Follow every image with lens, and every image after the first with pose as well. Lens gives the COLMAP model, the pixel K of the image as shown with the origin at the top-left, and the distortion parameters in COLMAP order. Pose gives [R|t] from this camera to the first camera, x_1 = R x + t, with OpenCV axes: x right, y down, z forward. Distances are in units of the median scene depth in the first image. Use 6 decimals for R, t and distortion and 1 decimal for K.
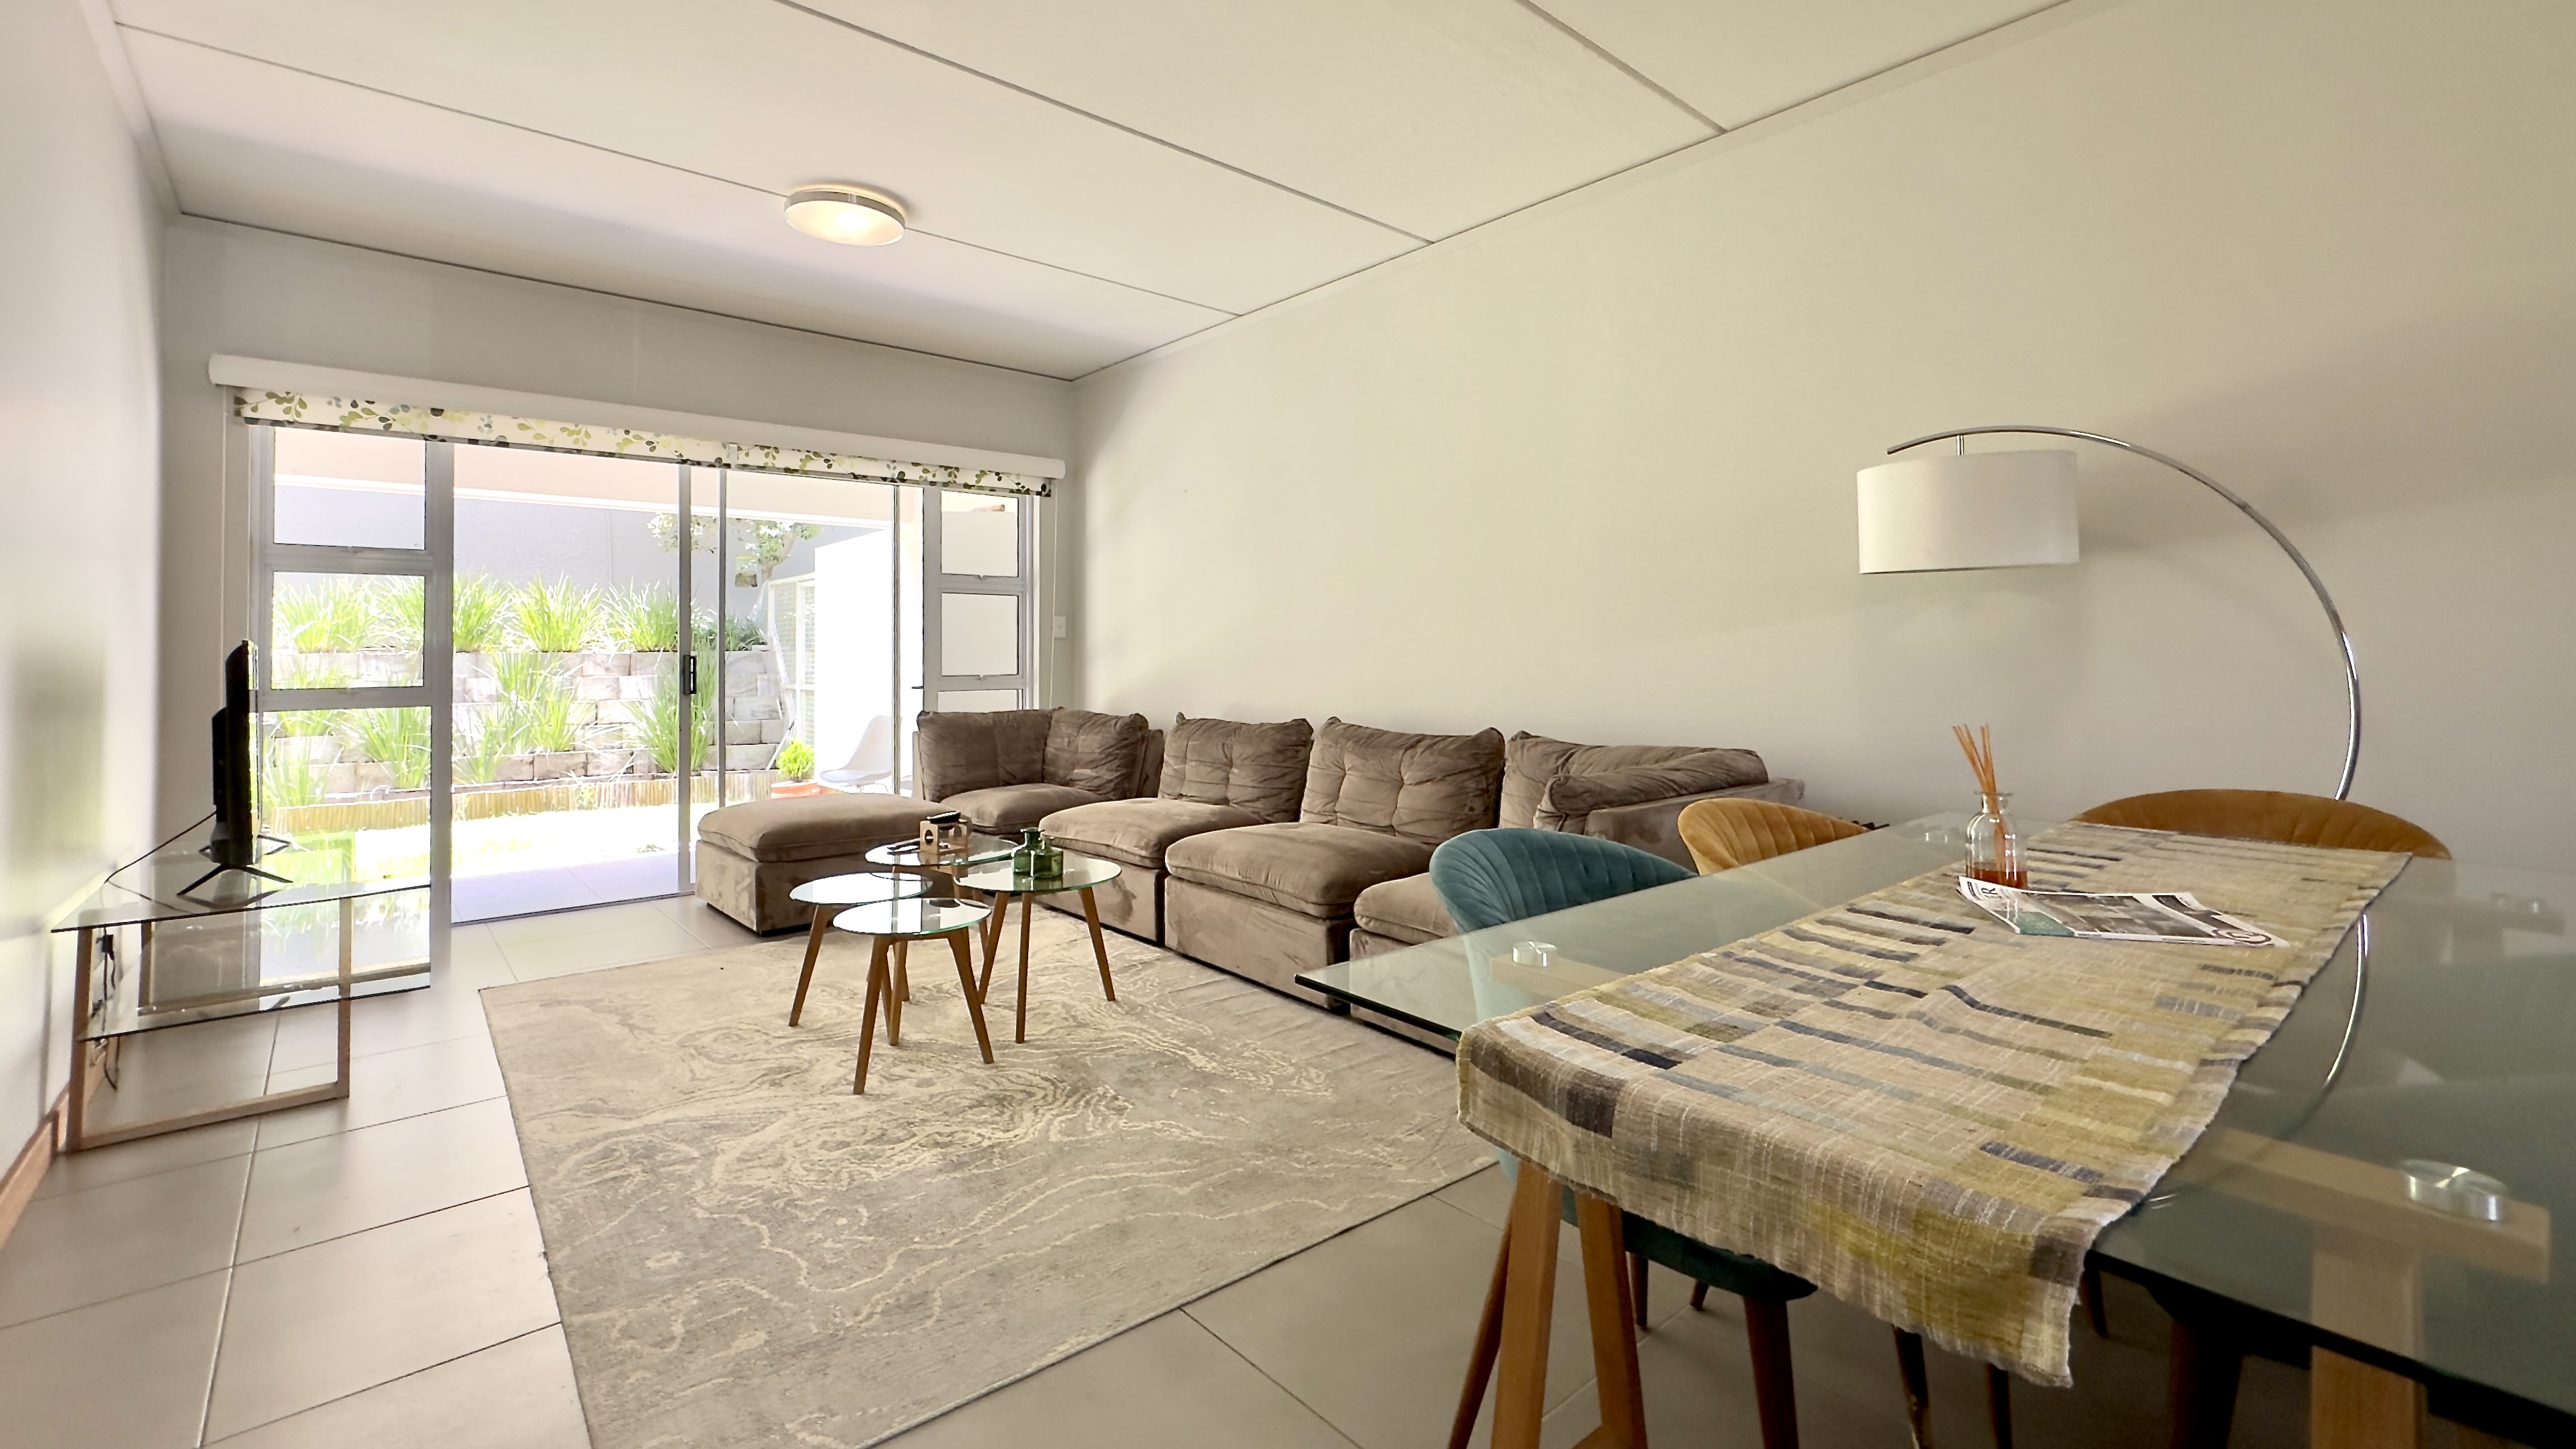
lens RADIAL K [[1088.1, 0, 1279.5], [0, 1088.1, 645.7], [0, 0, 1]] dist [-0.000904, -0.000292]
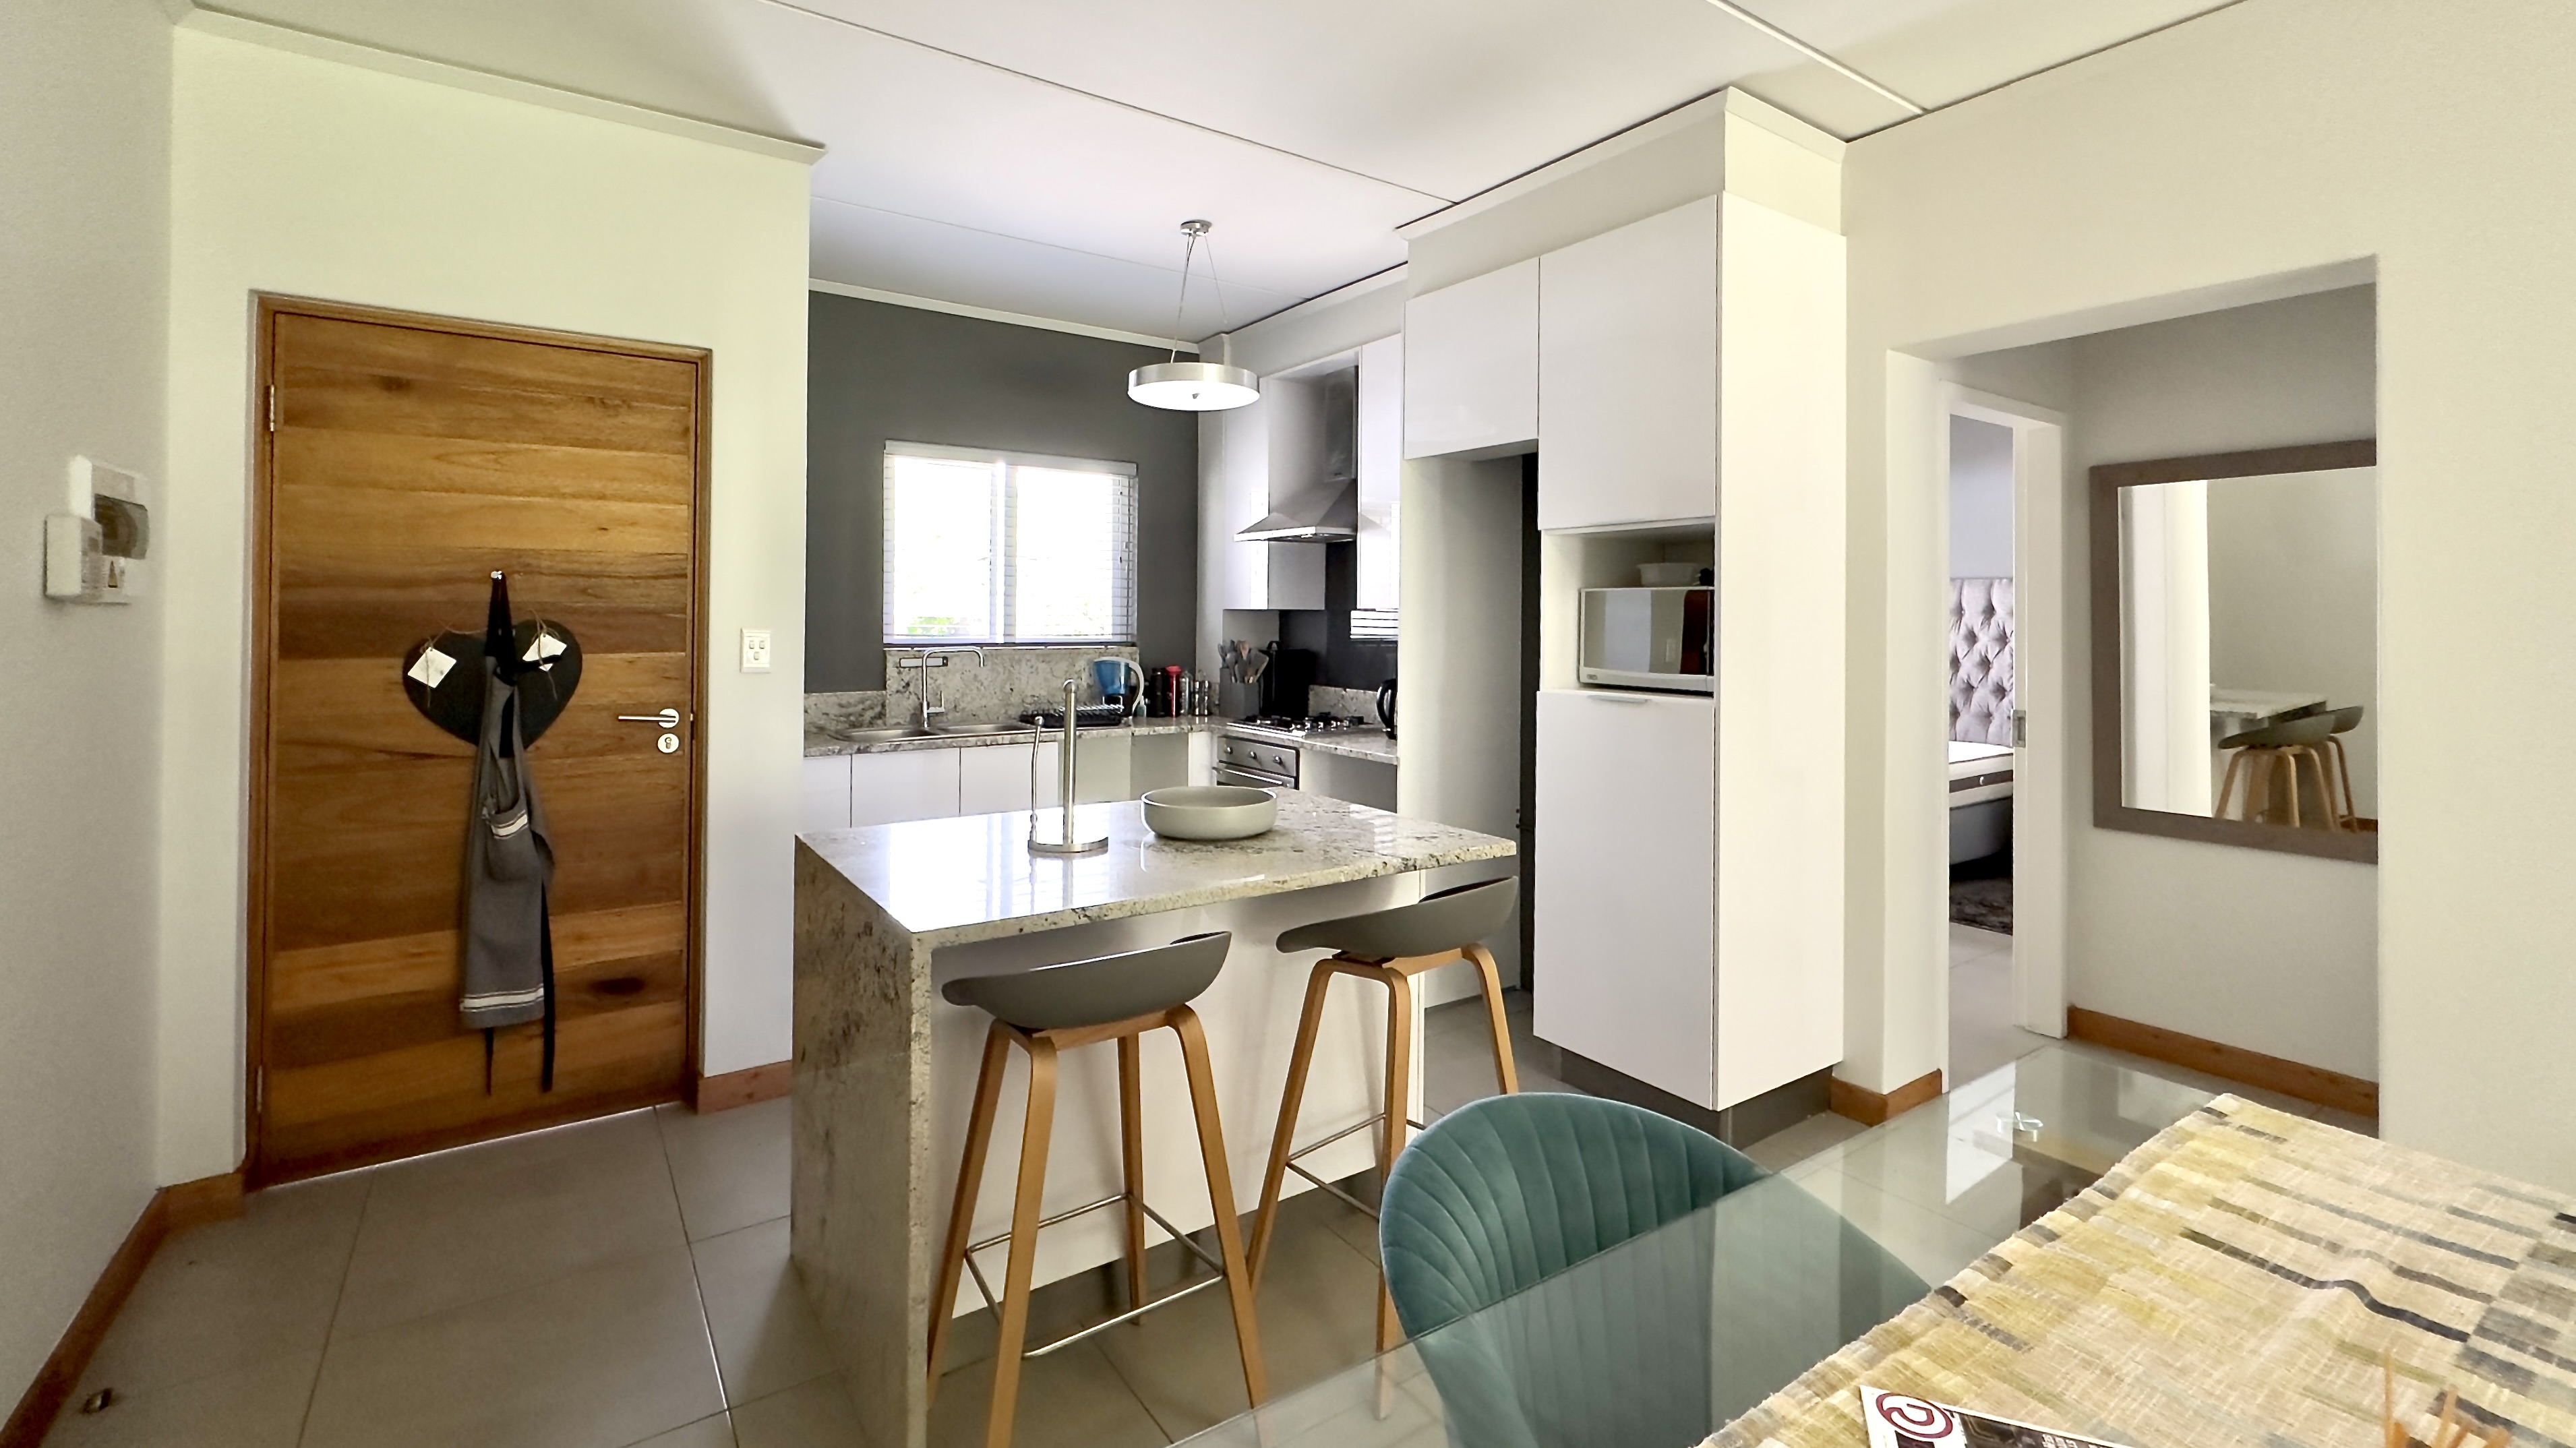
lens RADIAL K [[1114.8, 0, 1280.9], [0, 1114.8, 603.8], [0, 0, 1]] dist [-0.001813, 0.000345]
pose [[-0.993460, -0.000386, 0.114178, 0.294931], [-0.003019, 0.999733, -0.022887, -0.053124], [-0.114139, -0.023082, -0.993197, 0.429447]]
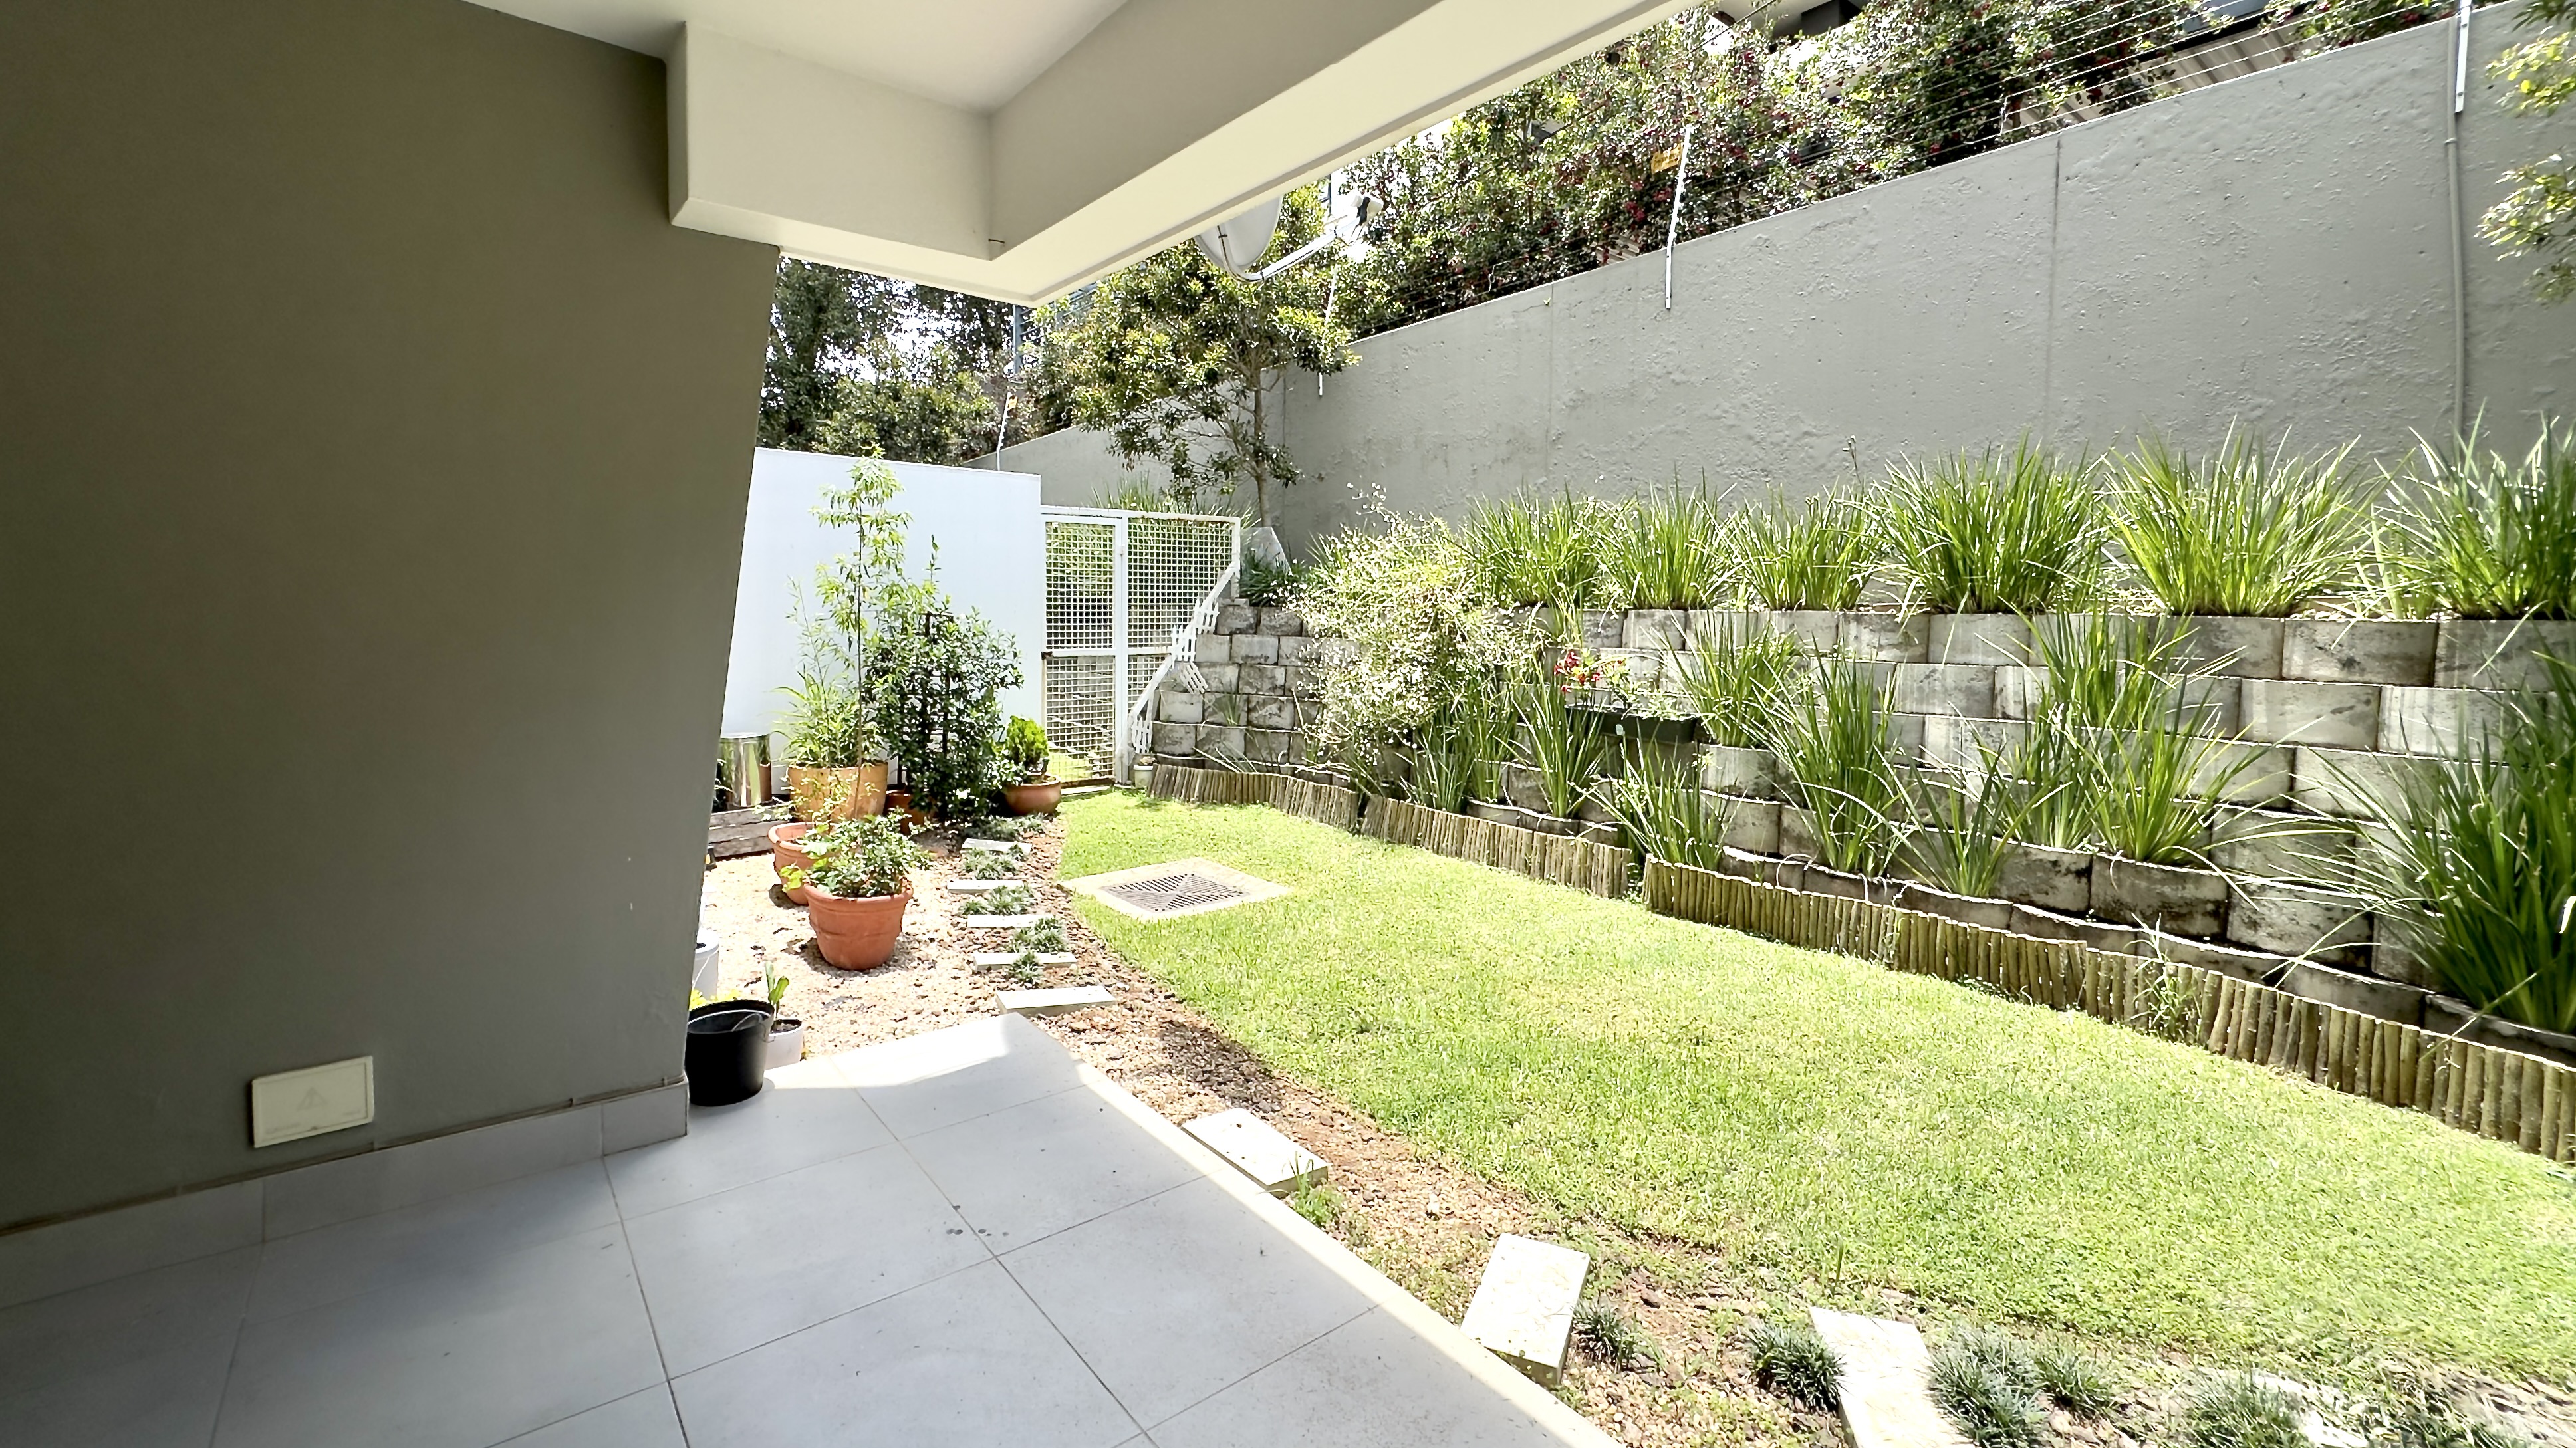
lens RADIAL K [[1088.0, 0, 1279.5], [0, 1088.0, 645.2], [0, 0, 1]] dist [-0.000904, -0.000292]
pose [[-0.047033, 0.049478, -0.997667, -0.455952], [0.002520, 0.998775, 0.049414, -0.006974], [0.998890, -0.000190, -0.047100, 1.281291]]
